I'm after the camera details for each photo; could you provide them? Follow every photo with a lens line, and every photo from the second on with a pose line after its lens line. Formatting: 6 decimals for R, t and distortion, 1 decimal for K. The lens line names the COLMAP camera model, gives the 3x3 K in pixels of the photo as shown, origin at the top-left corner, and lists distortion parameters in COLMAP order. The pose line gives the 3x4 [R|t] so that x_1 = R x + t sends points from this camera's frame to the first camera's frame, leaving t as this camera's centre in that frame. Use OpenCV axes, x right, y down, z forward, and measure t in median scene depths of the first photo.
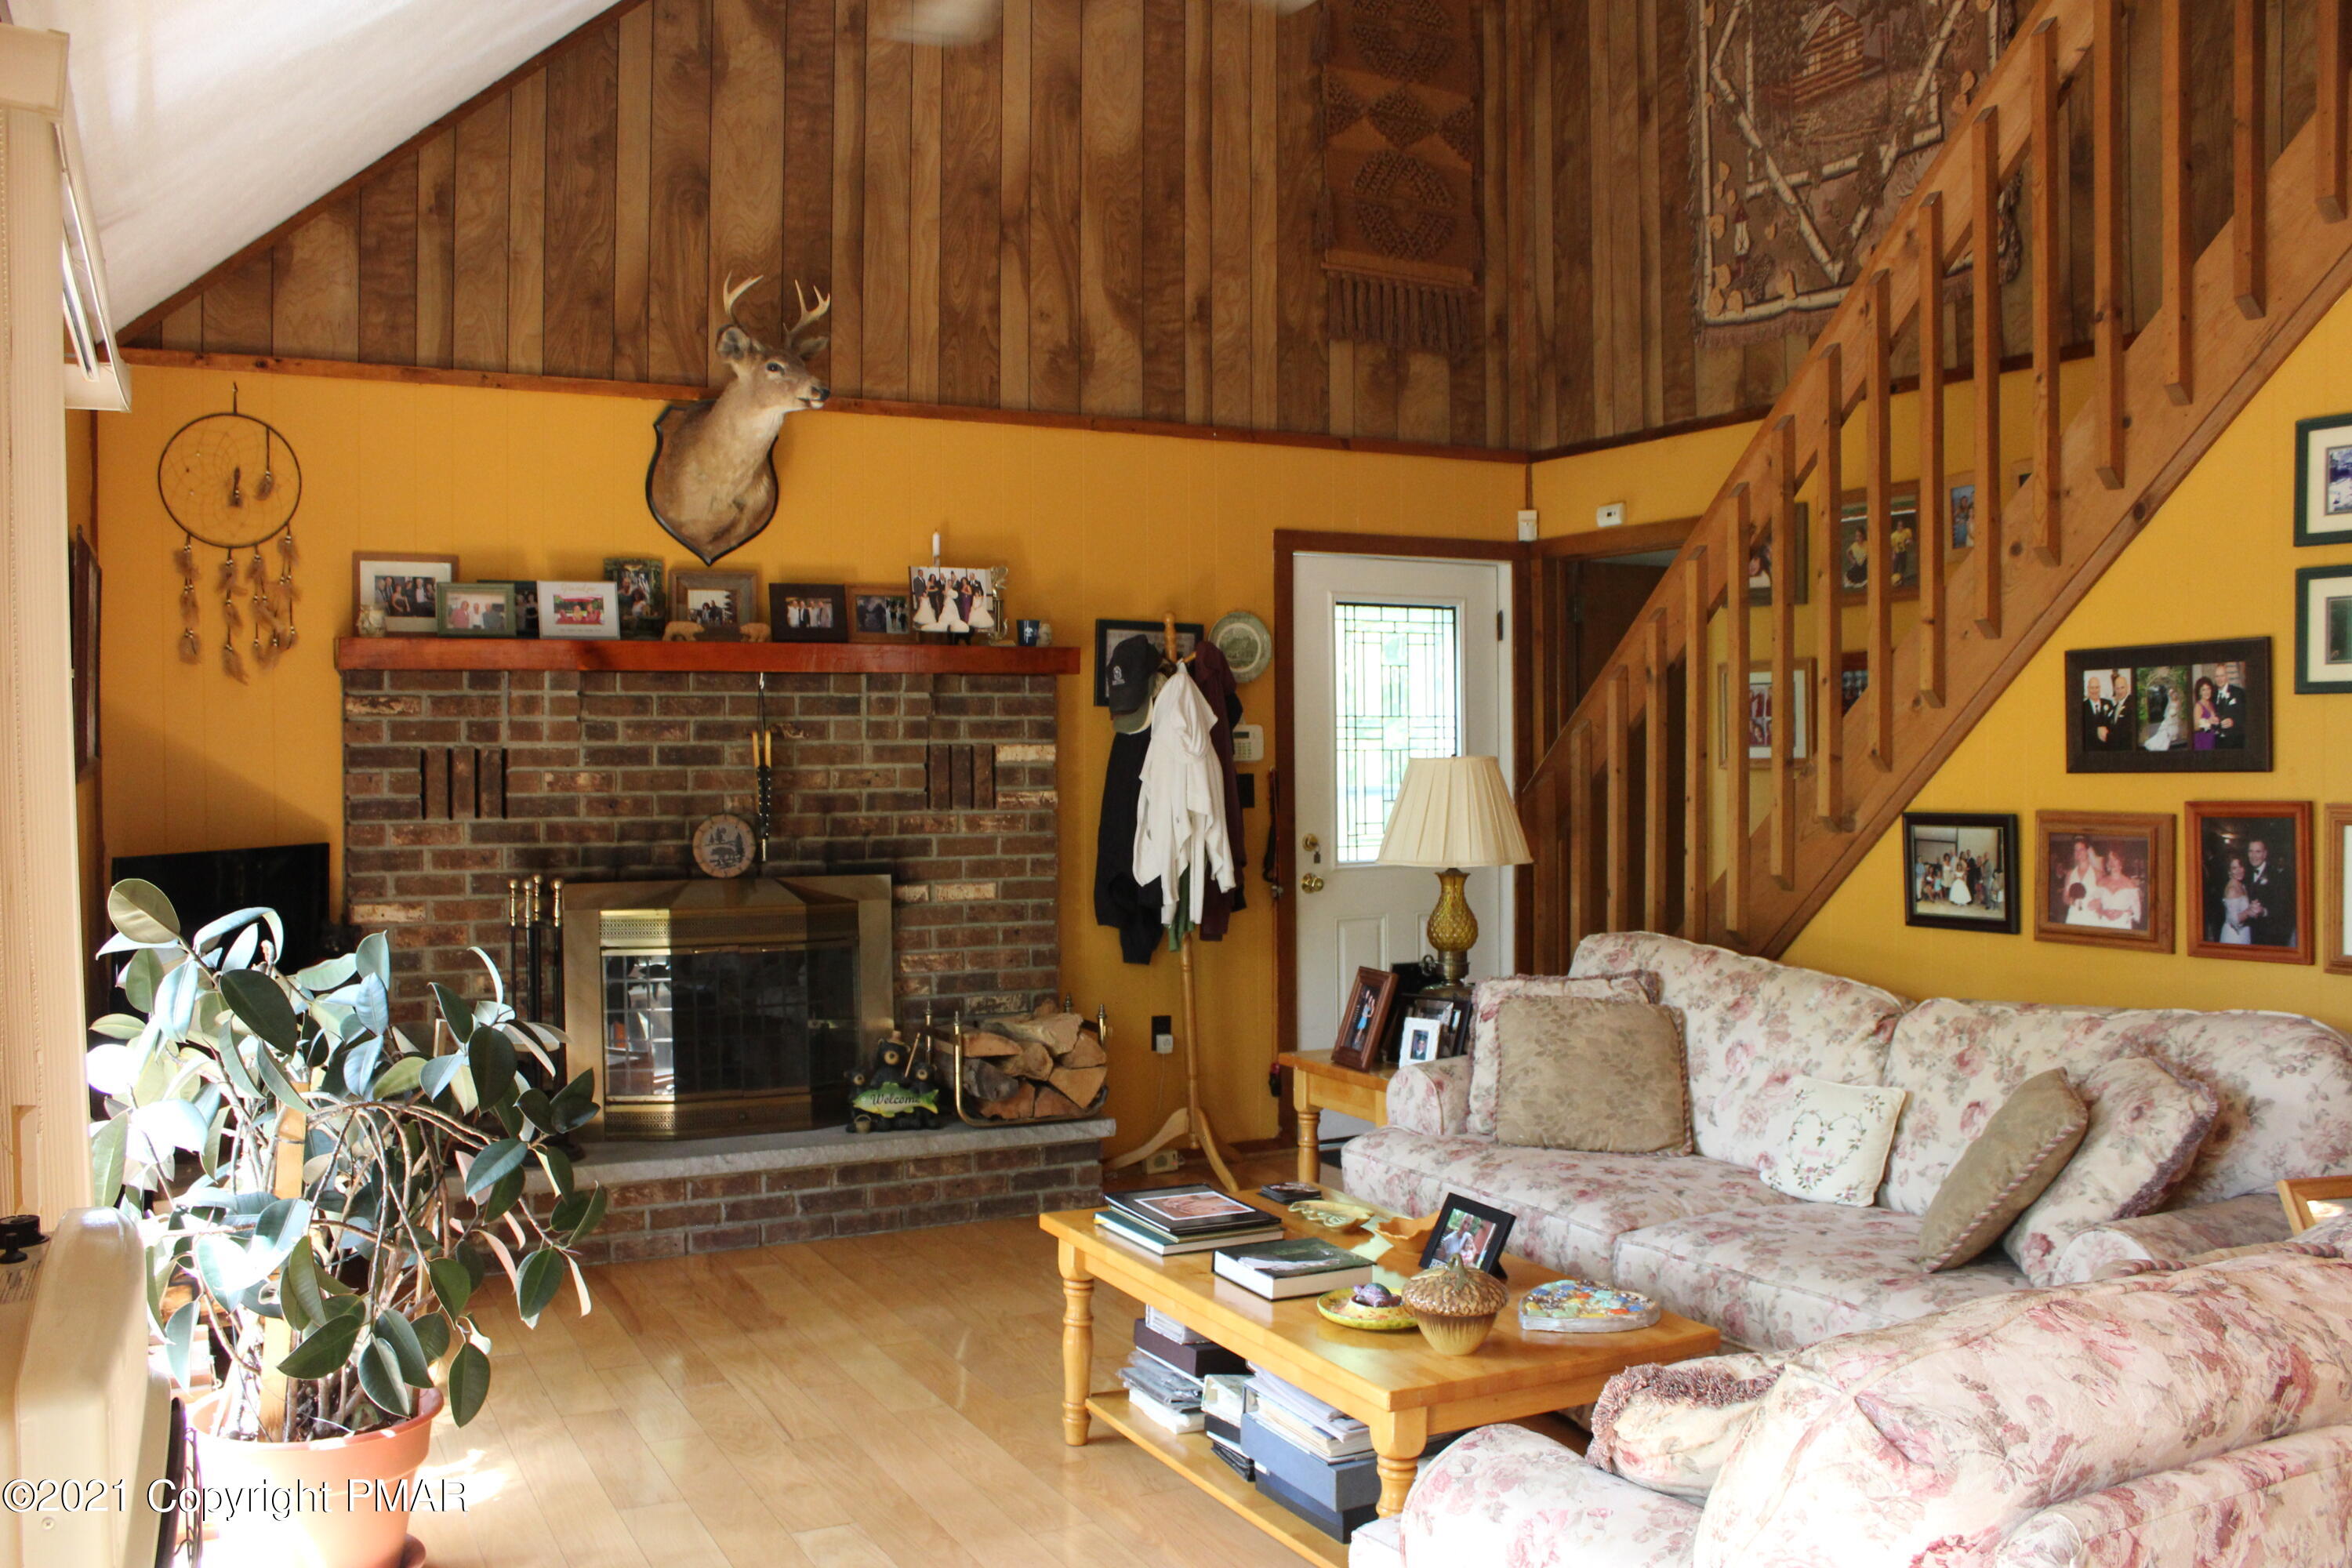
lens RADIAL K [[1997.7, 0, 1158.4], [0, 1997.7, 791.9], [0, 0, 1]] dist [-0.156608, 0.142600]
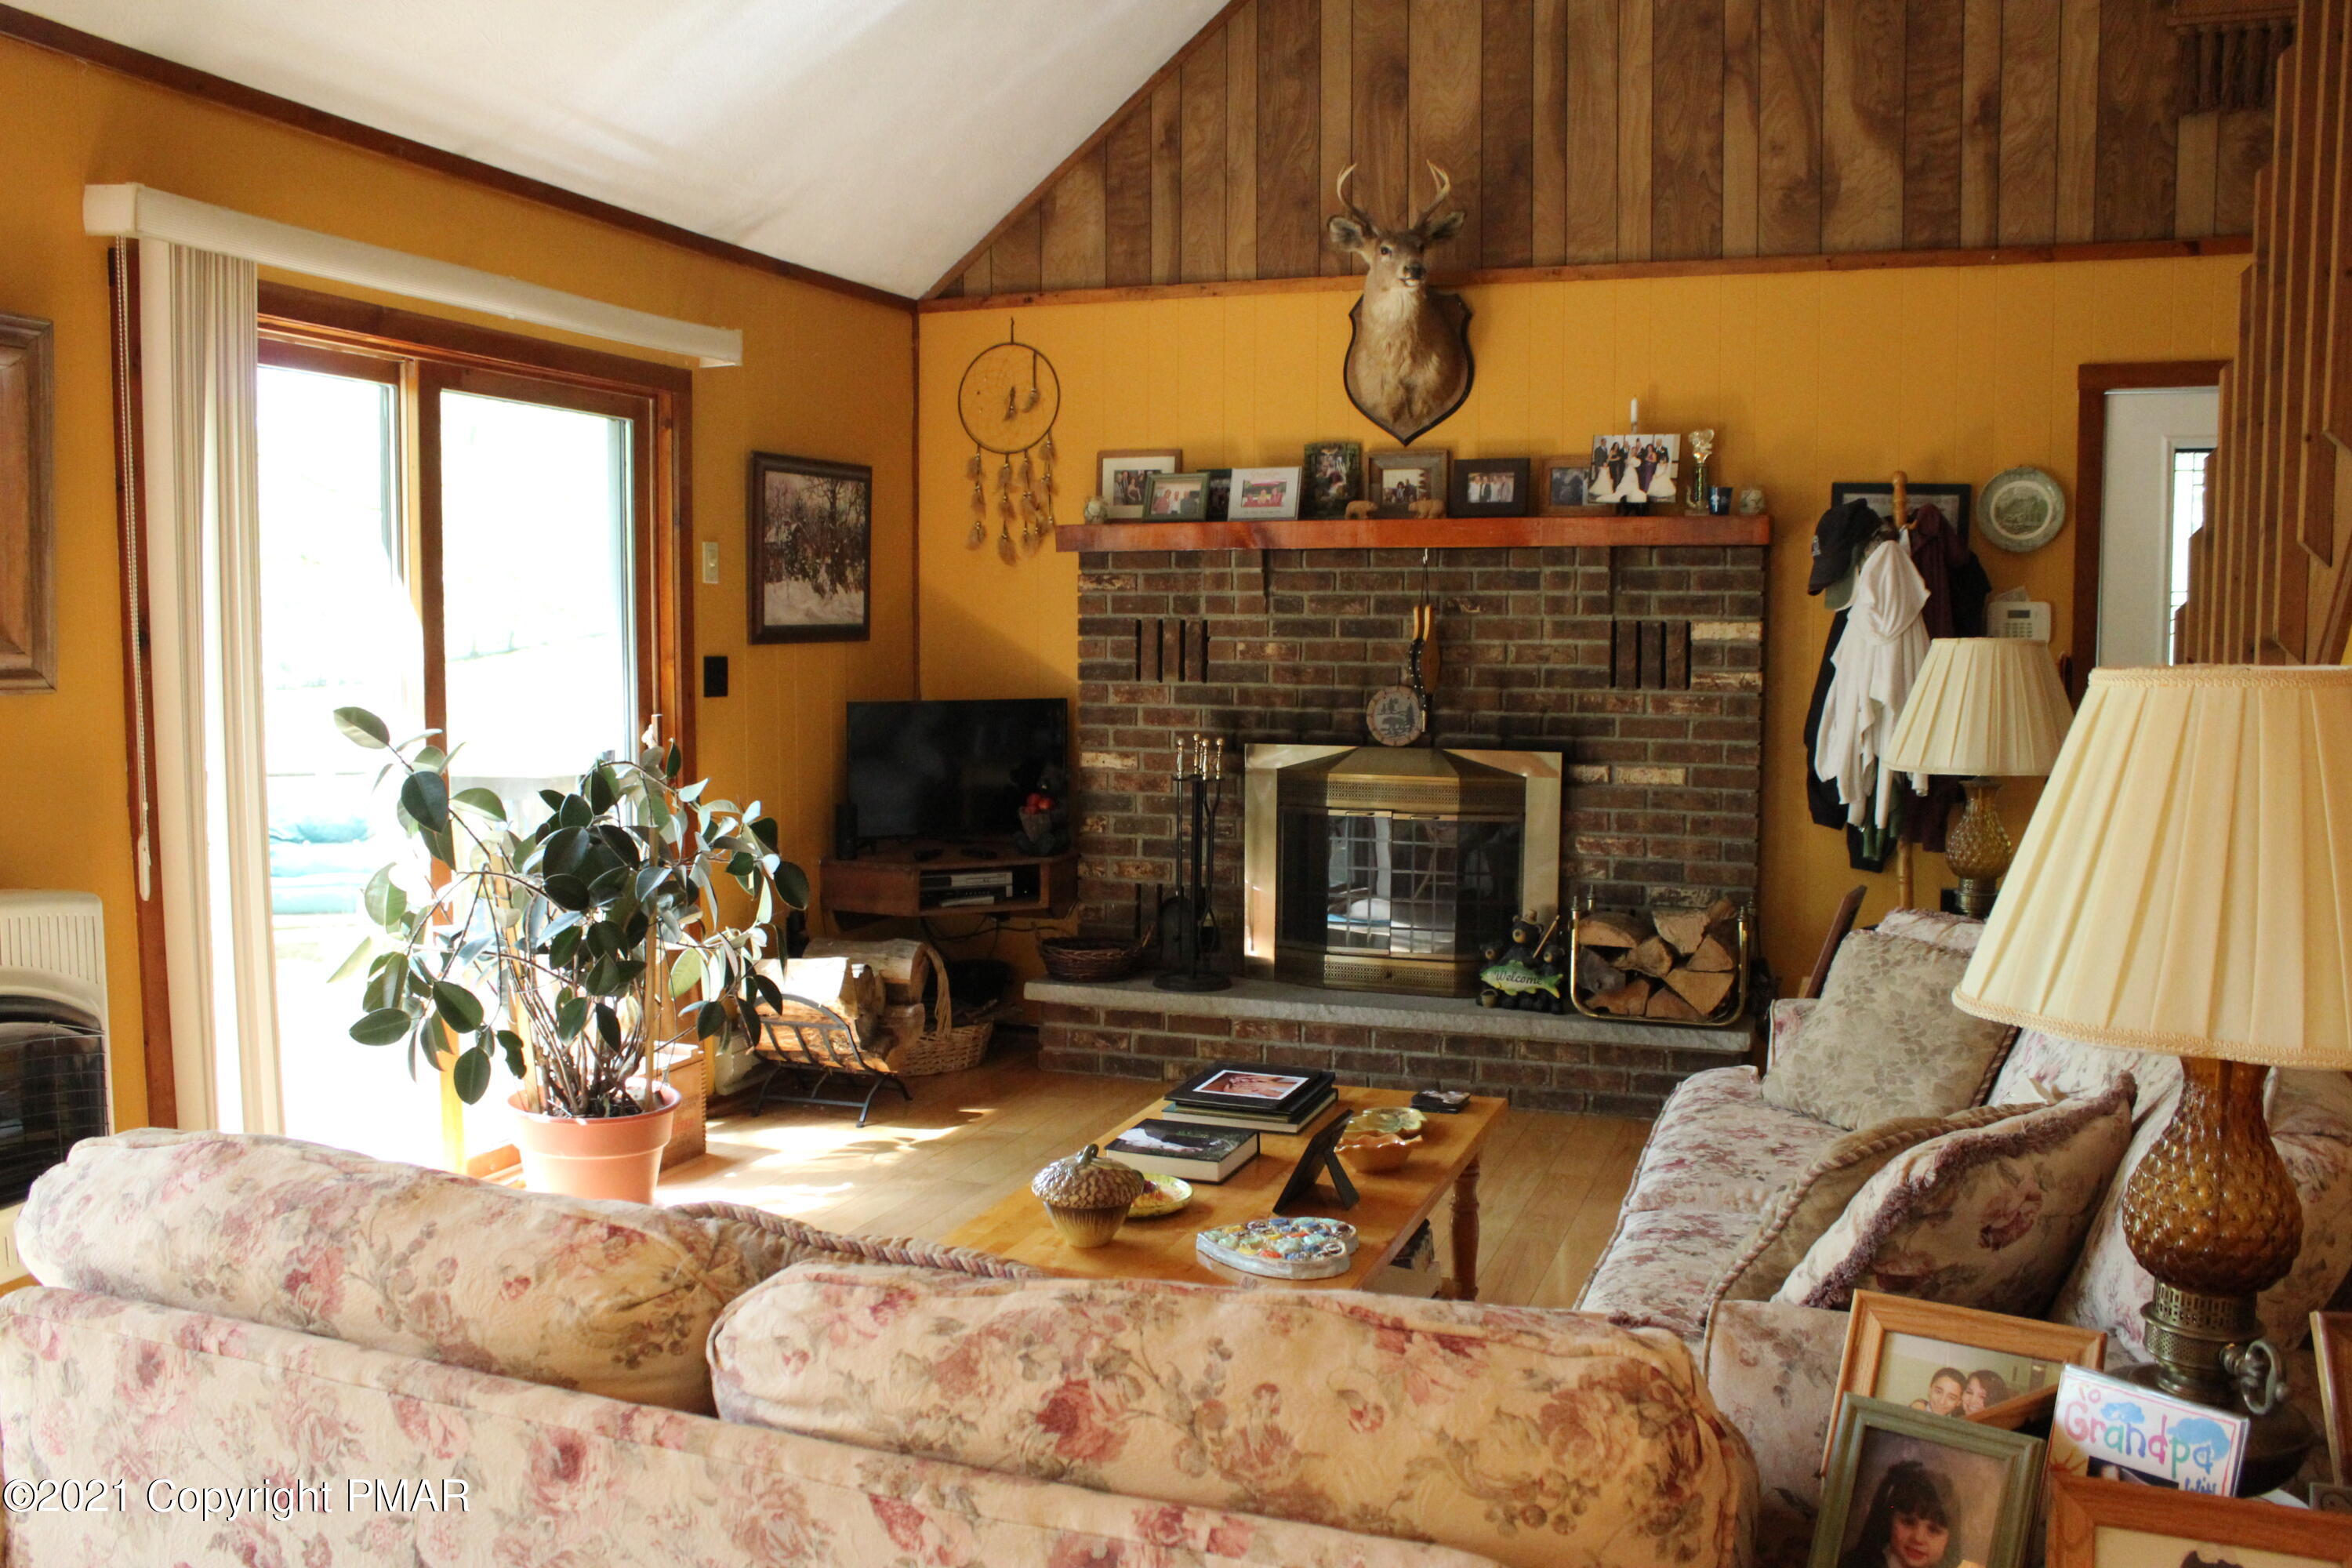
lens RADIAL K [[1997.7, 0, 1101.4], [0, 1997.7, 784.2], [0, 0, 1]] dist [-0.156608, 0.142600]
pose [[0.664641, 0.064628, -0.744363, 0.459082], [-0.022422, 0.997529, 0.066588, -0.003030], [0.746827, -0.027567, 0.664447, 0.188914]]
